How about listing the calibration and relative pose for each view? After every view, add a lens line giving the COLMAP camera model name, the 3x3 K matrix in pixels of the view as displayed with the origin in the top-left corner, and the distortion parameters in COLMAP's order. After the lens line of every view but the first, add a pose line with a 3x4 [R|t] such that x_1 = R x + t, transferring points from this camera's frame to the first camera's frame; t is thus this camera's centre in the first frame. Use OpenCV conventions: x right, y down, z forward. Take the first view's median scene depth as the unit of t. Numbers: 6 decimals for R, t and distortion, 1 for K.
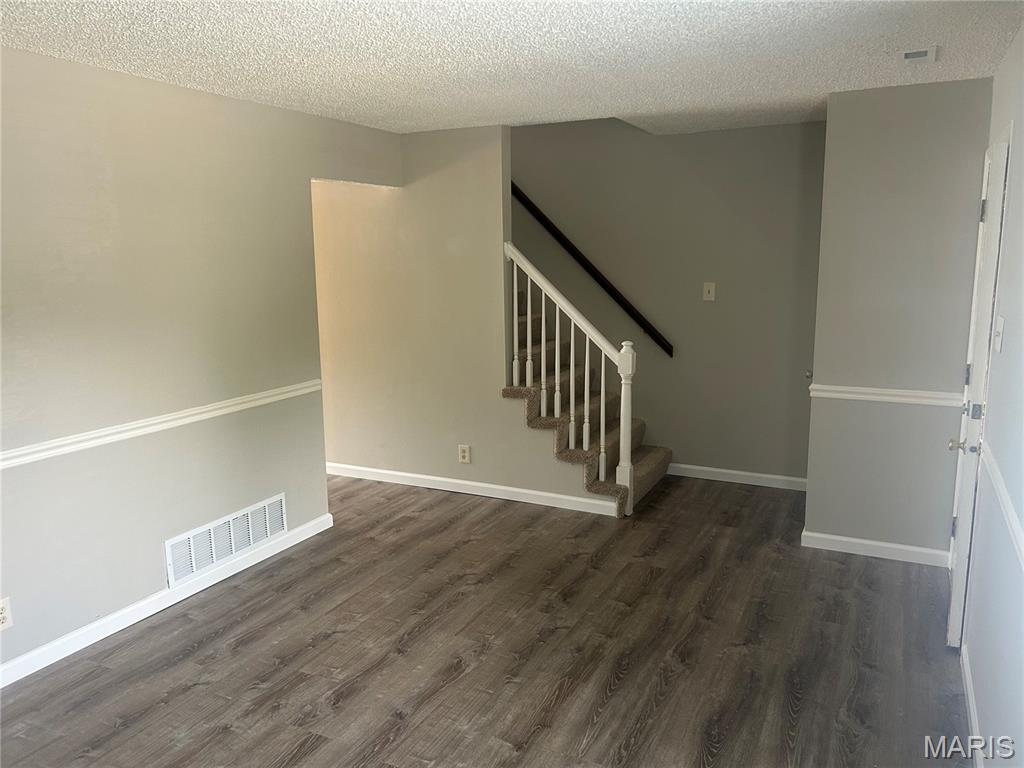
lens RADIAL K [[774.6, 0, 510.8], [0, 774.6, 389.1], [0, 0, 1]] dist [0.055797, -0.076092]
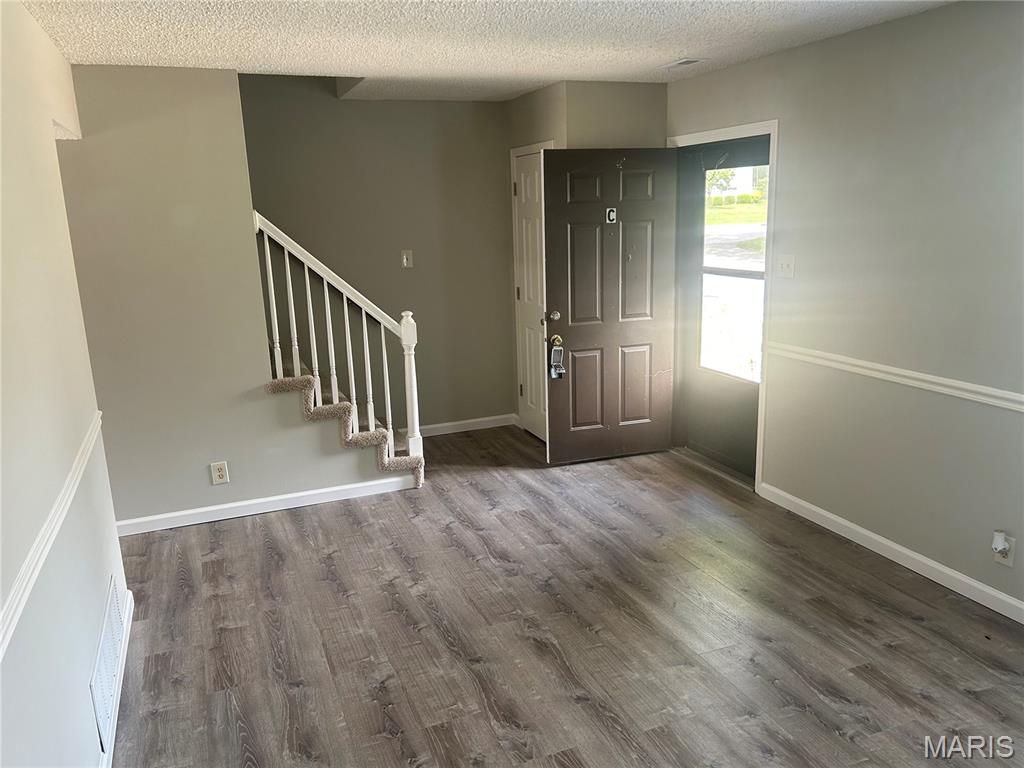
lens RADIAL K [[774.6, 0, 510.8], [0, 774.6, 389.1], [0, 0, 1]] dist [0.055797, -0.076092]
pose [[0.665444, -0.184804, 0.723209, -0.567107], [0.161162, 0.981587, 0.102538, -0.050320], [-0.728842, 0.048321, 0.682975, 0.260614]]
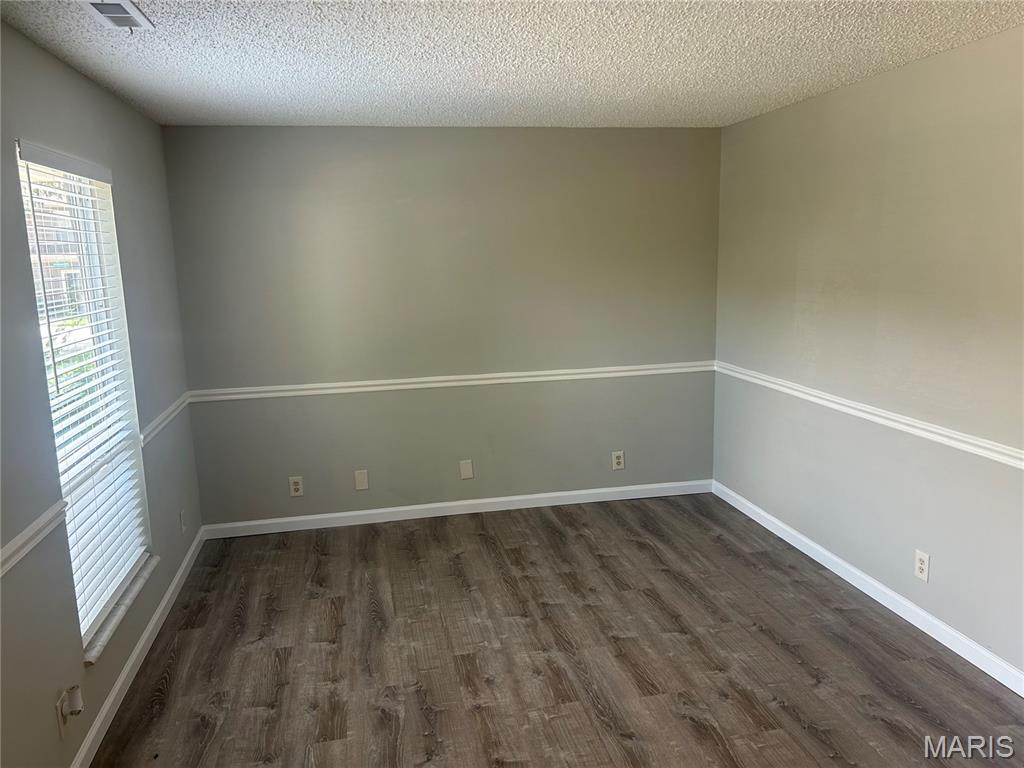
lens RADIAL K [[774.6, 0, 510.8], [0, 774.6, 389.1], [0, 0, 1]] dist [0.055797, -0.076092]
pose [[-0.788742, 0.138330, -0.598958, 0.335827], [-0.074313, 0.945750, 0.316282, -0.194232], [0.610216, 0.293976, -0.735673, 1.020779]]
